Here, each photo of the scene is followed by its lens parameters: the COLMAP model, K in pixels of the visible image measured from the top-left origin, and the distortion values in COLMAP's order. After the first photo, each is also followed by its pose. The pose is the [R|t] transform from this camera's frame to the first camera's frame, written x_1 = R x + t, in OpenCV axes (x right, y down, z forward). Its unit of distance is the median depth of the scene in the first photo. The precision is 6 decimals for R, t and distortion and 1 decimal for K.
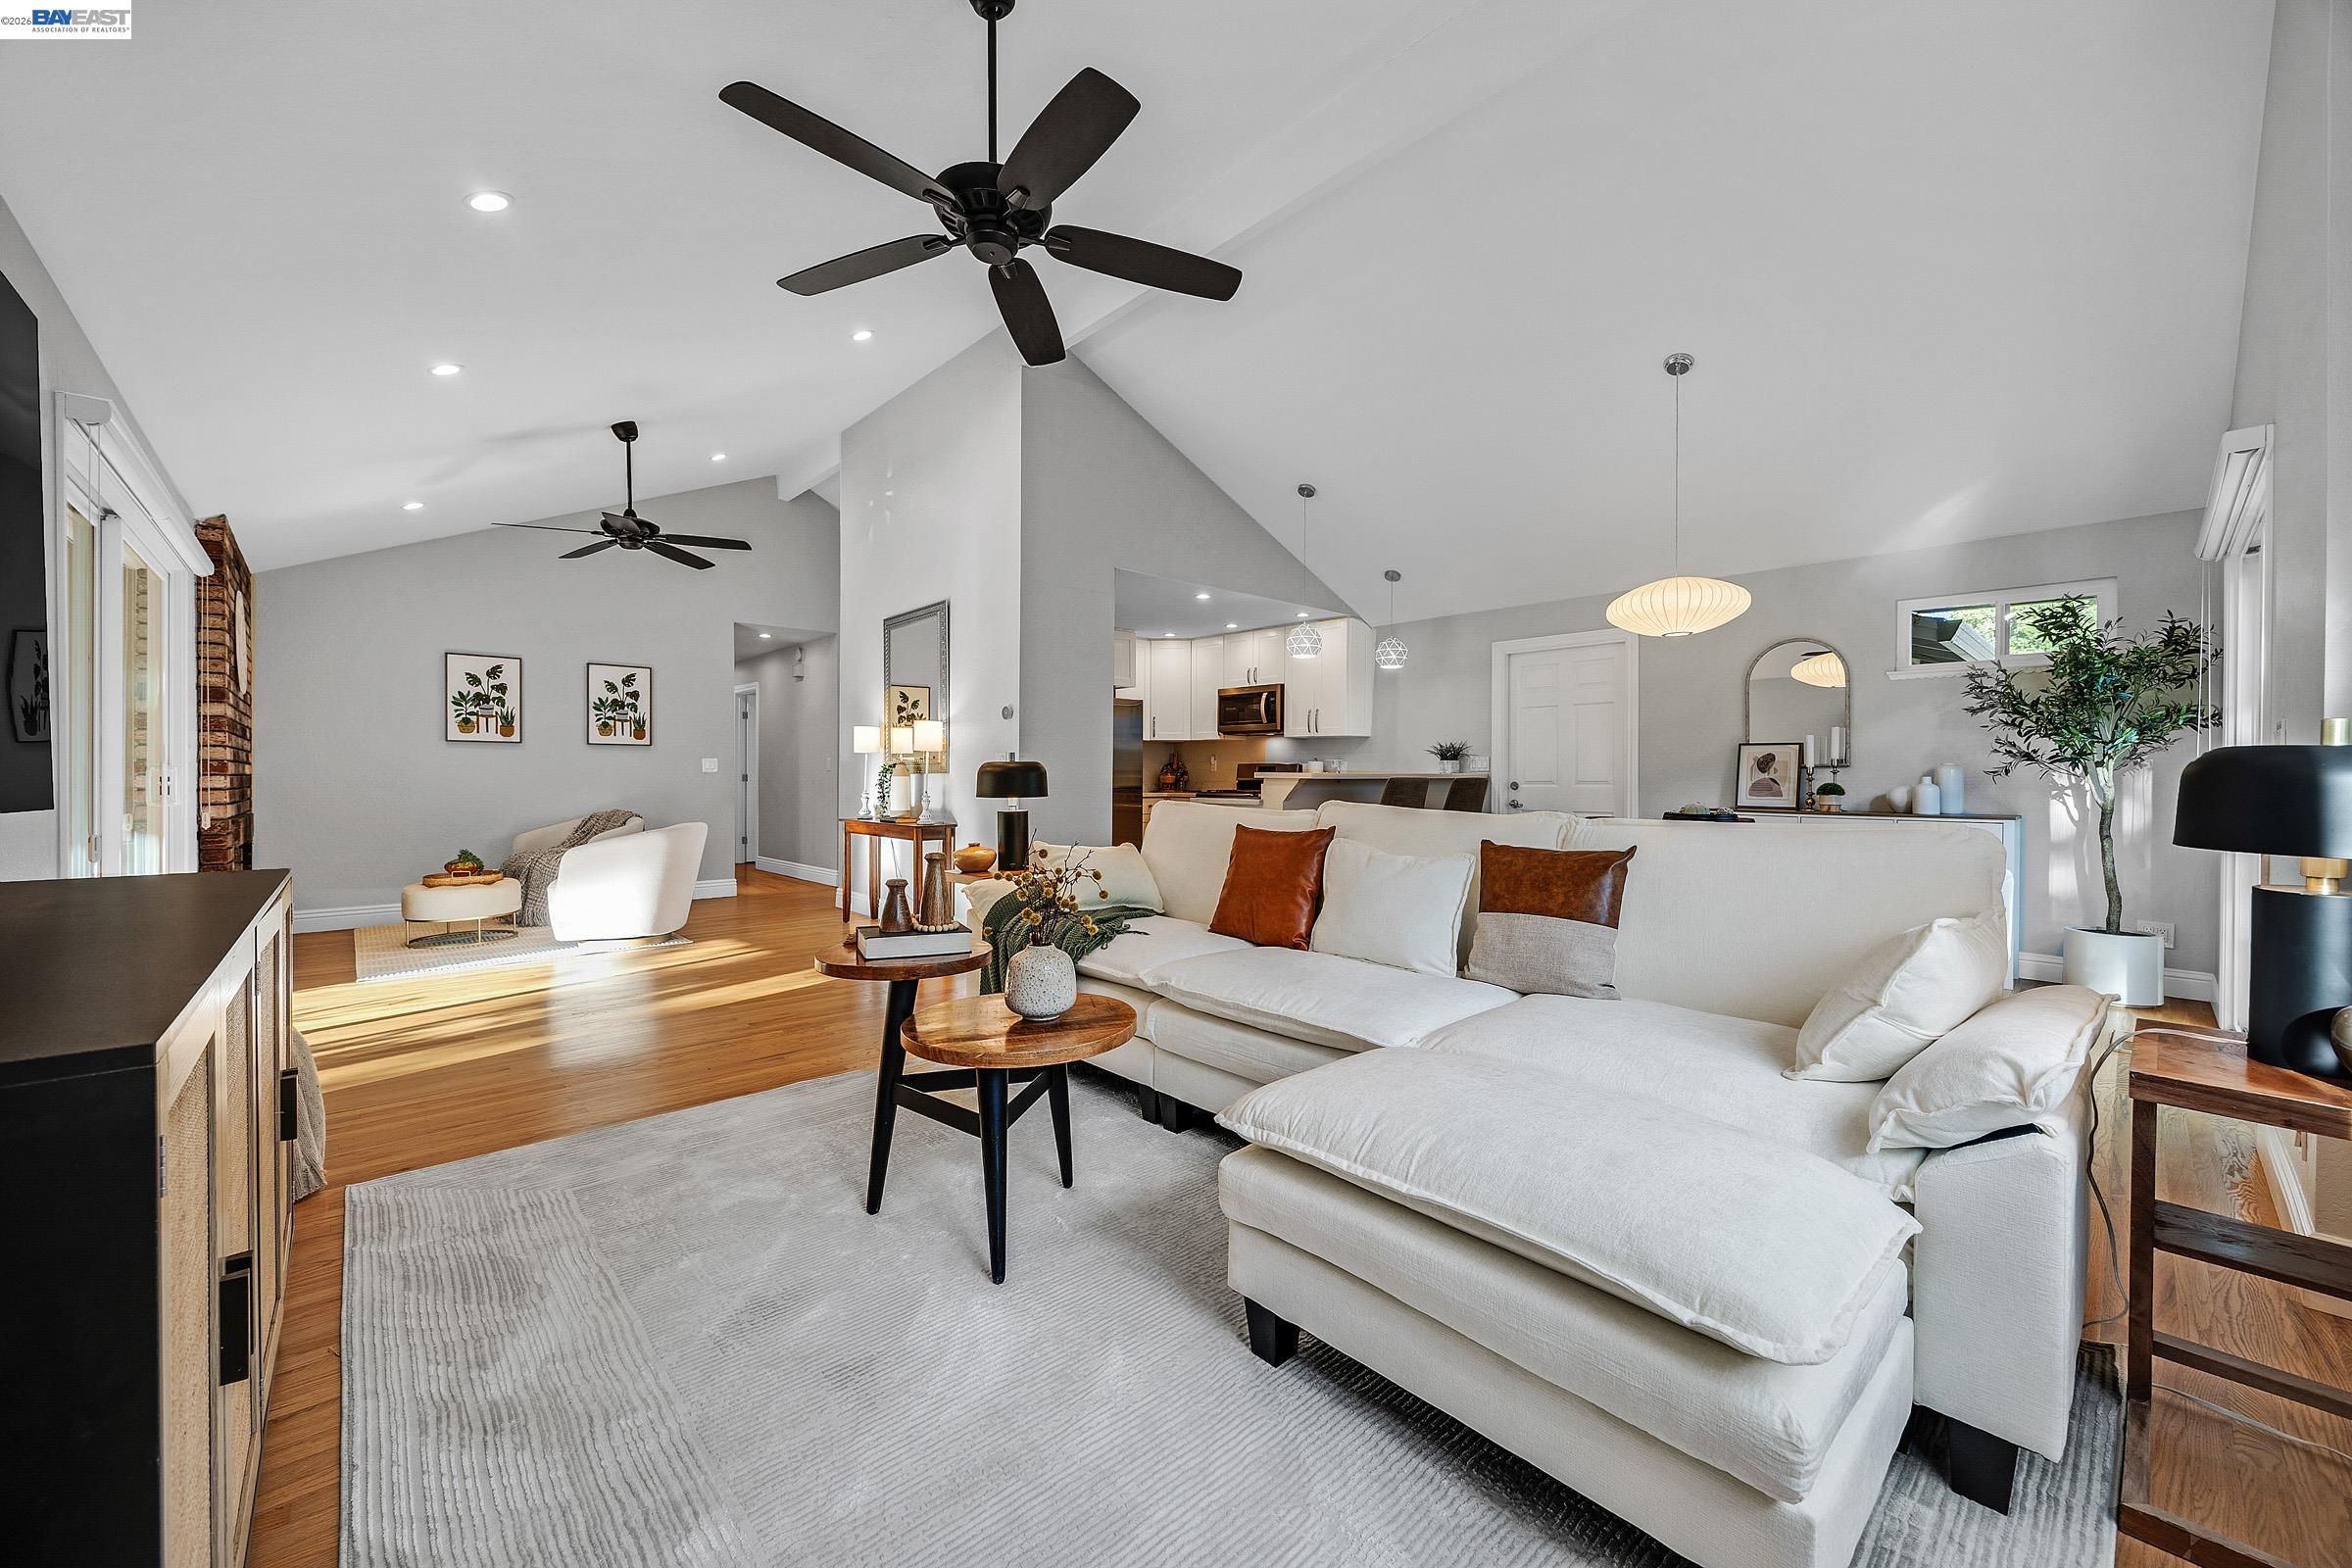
lens RADIAL K [[900.9, 0, 1181.6], [0, 900.9, 780.8], [0, 0, 1]] dist [-0.007662, 0.000069]
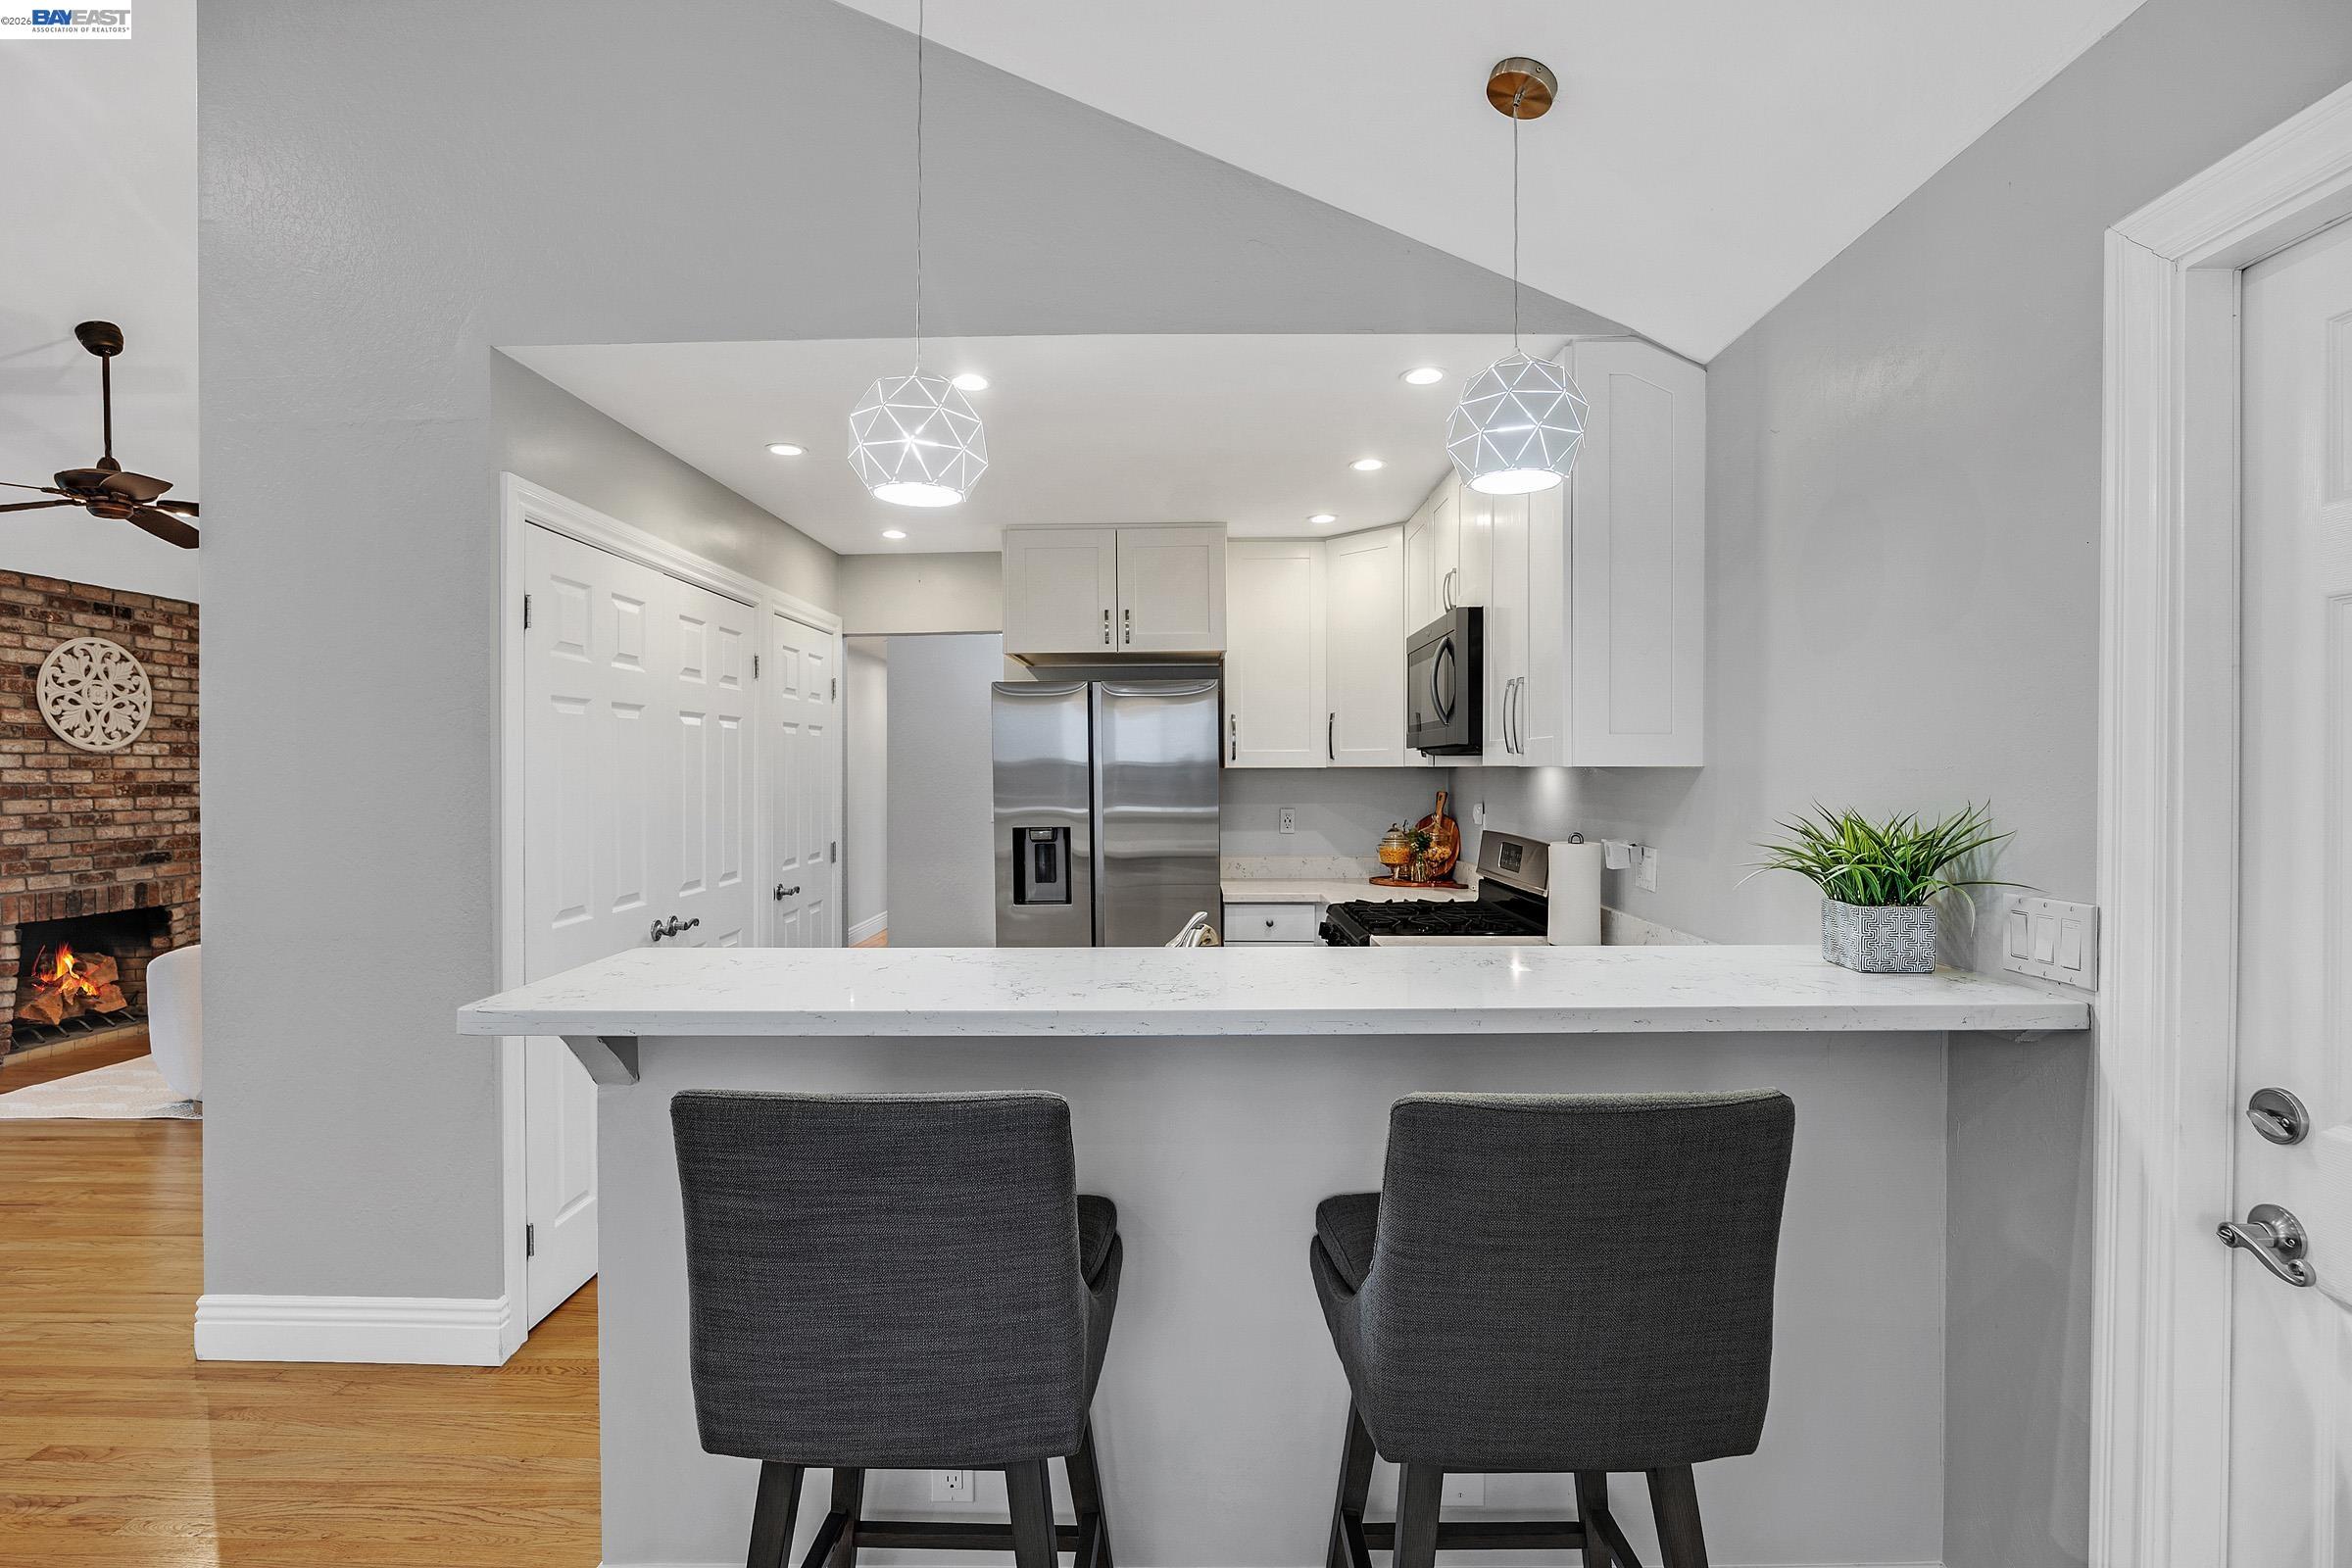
lens RADIAL K [[1094.2, 0, 1176.0], [0, 1094.2, 784.0], [0, 0, 1]] dist [-0.001959, -0.000292]
pose [[0.736962, 0.001341, -0.675933, 0.554865], [0.001397, 0.999993, 0.003506, -0.080018], [0.675933, -0.003528, 0.736955, 1.146831]]
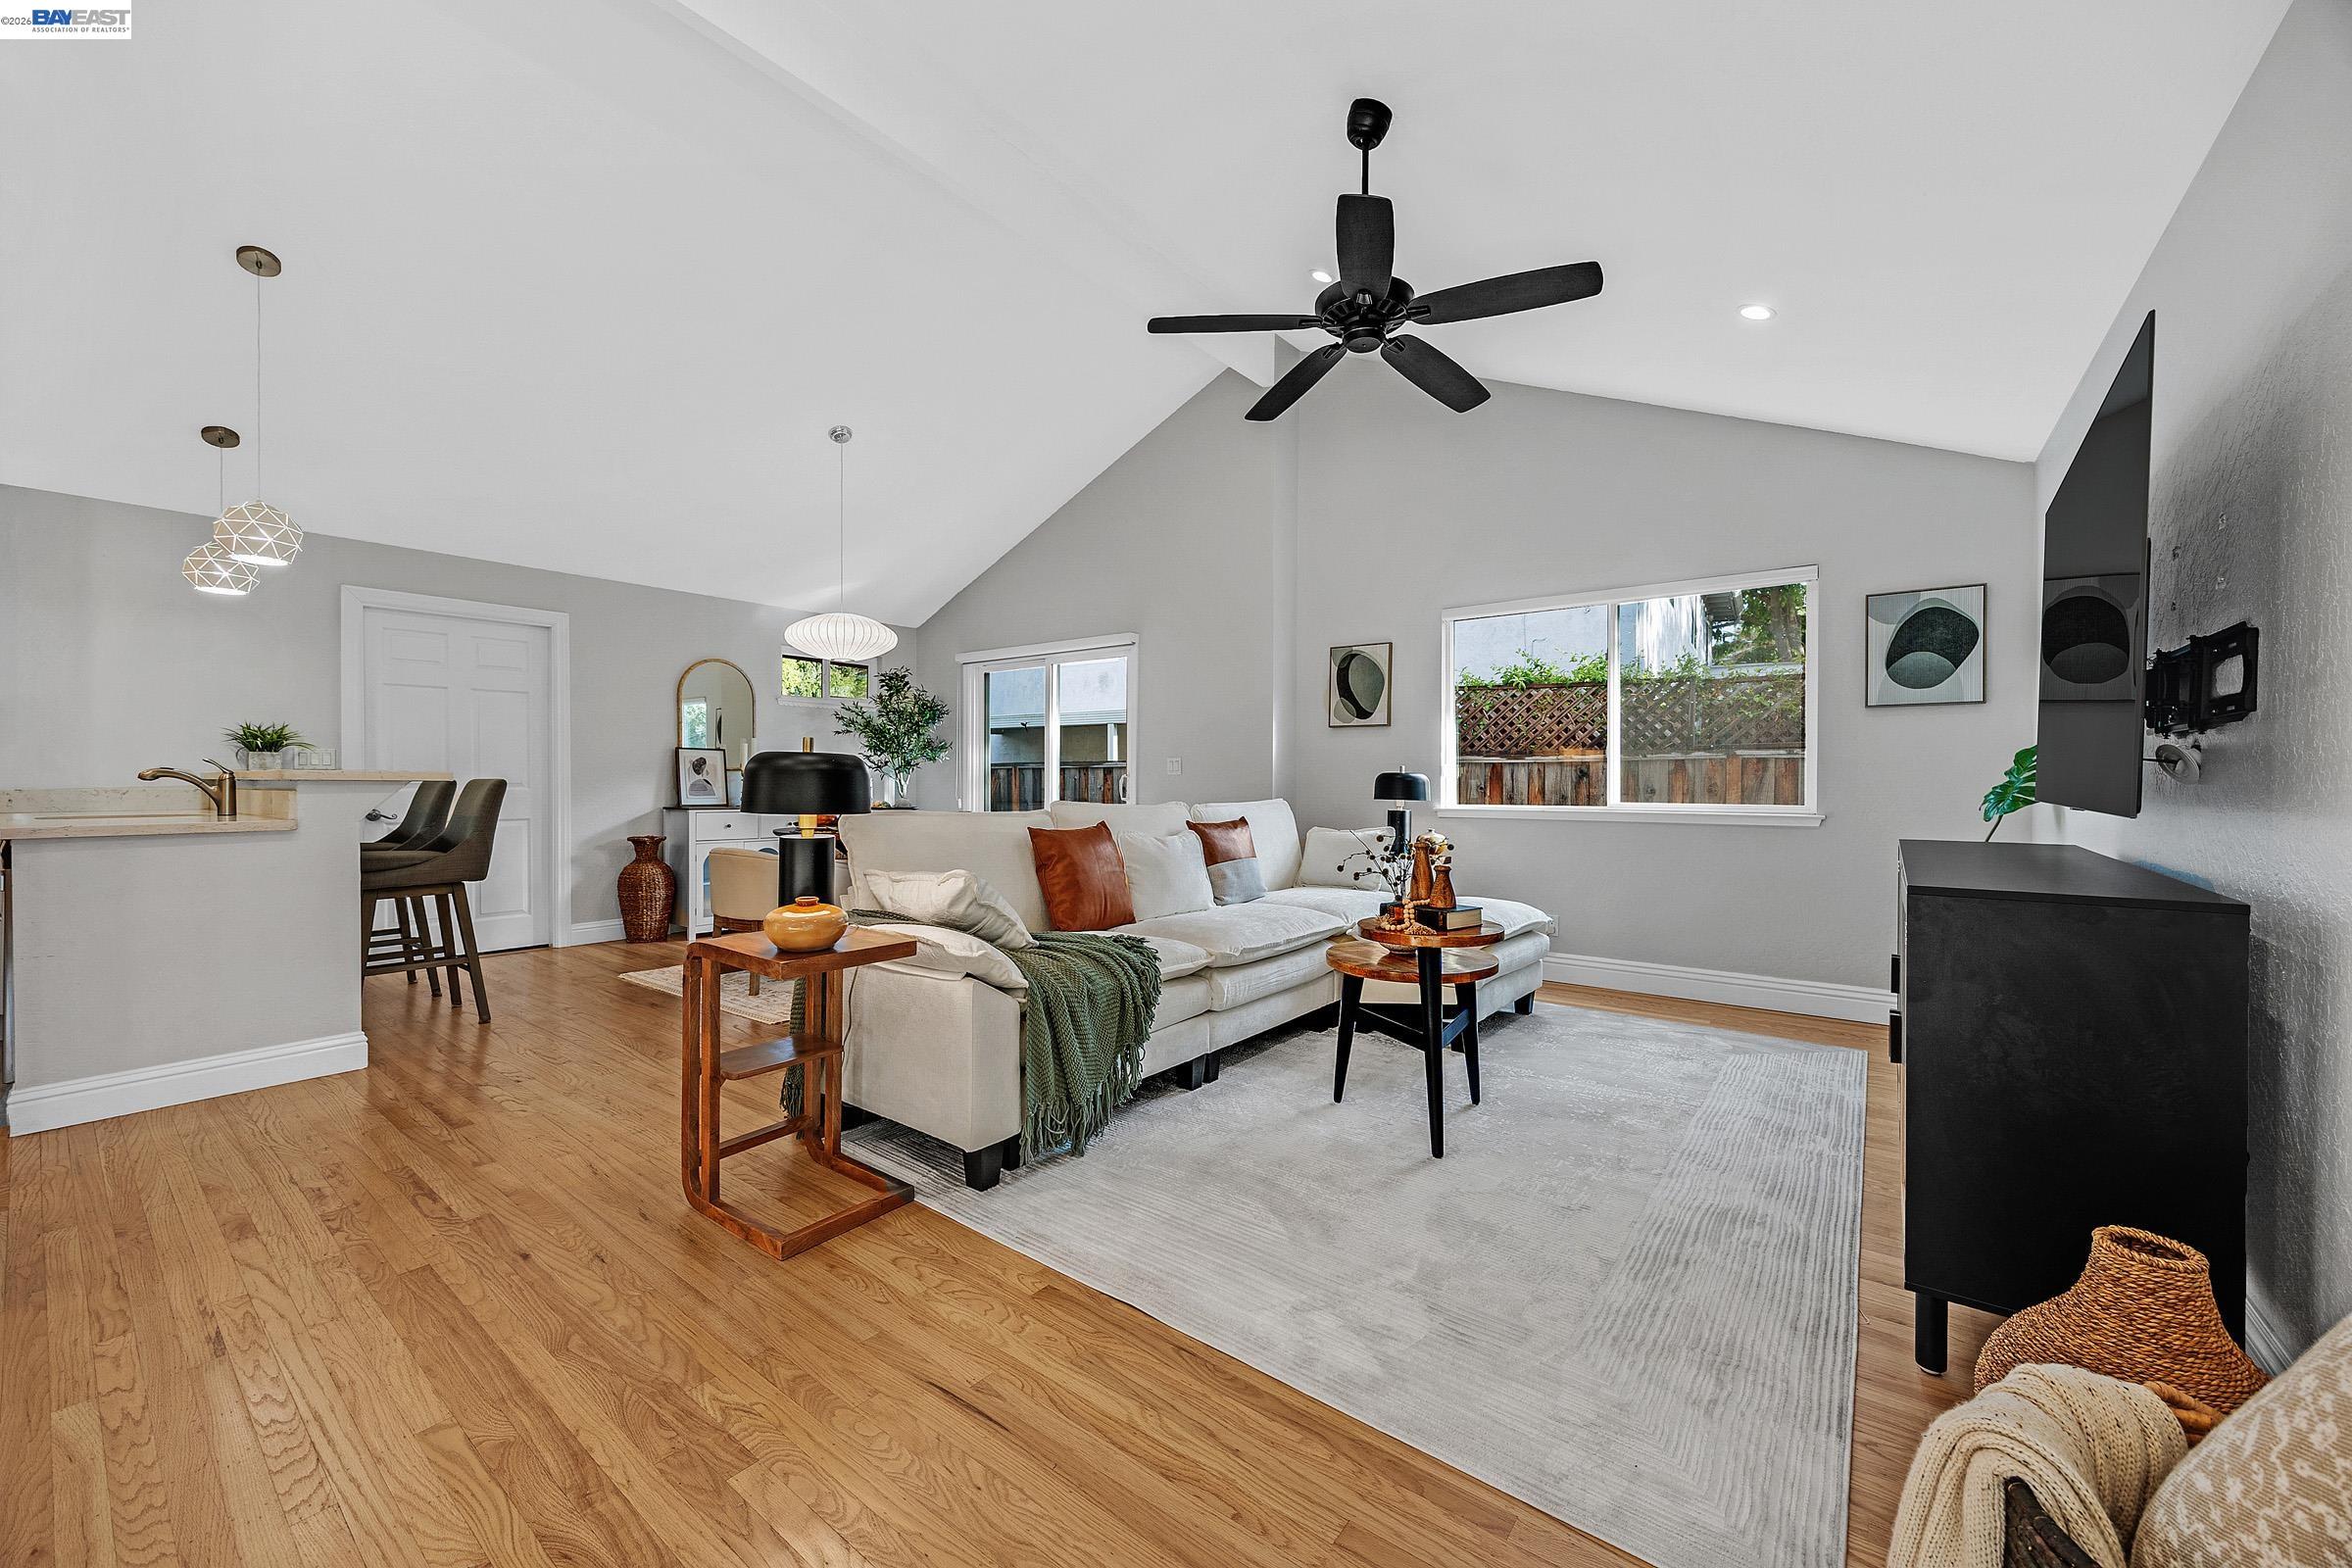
lens RADIAL K [[893.5, 0, 1181.8], [0, 893.5, 788.1], [0, 0, 1]] dist [-0.010067, -0.000195]
pose [[-0.158011, -0.010858, 0.987378, -0.679927], [-0.000394, 0.999940, 0.010933, -0.005336], [-0.987437, 0.001339, -0.158006, 0.720576]]
